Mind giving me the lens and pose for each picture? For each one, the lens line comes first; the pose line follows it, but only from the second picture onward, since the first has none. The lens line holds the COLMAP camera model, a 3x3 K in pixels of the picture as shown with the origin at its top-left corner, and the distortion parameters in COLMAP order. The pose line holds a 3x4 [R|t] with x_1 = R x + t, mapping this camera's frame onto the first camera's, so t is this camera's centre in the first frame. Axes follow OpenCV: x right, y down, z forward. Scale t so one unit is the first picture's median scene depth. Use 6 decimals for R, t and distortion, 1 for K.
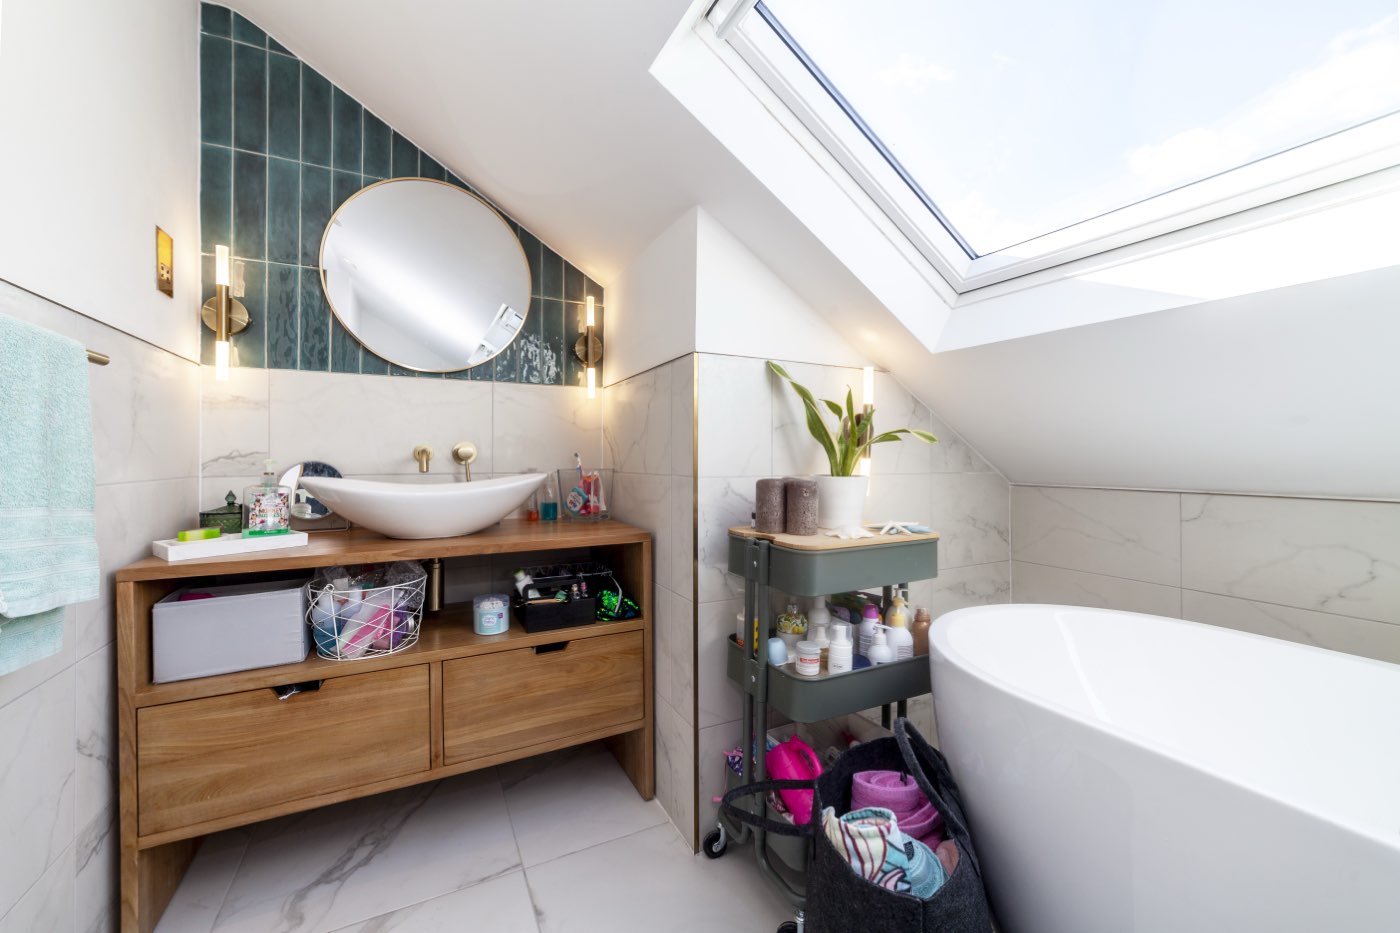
lens RADIAL K [[543.3, 0, 699.5], [0, 543.3, 452.4], [0, 0, 1]] dist [-0.015588, 0.000242]
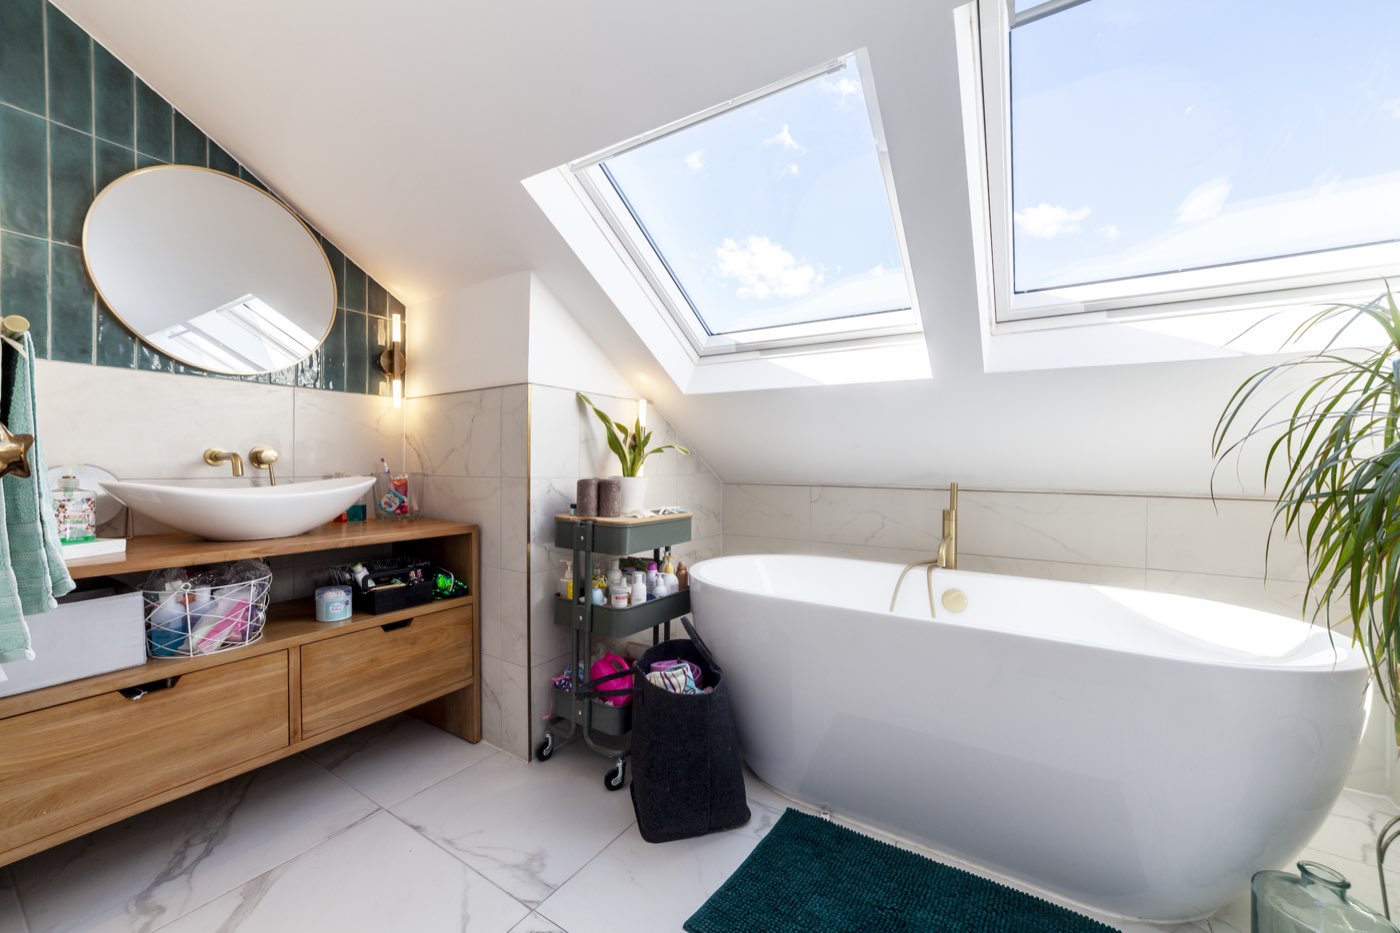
lens RADIAL K [[534.7, 0, 700.0], [0, 534.7, 466.5], [0, 0, 1]] dist [0.000333, -0.000087]
pose [[0.863229, 0.004524, 0.504792, -0.300890], [-0.011895, 0.999864, 0.011380, -0.002569], [-0.504672, -0.015828, 0.863166, -0.326163]]
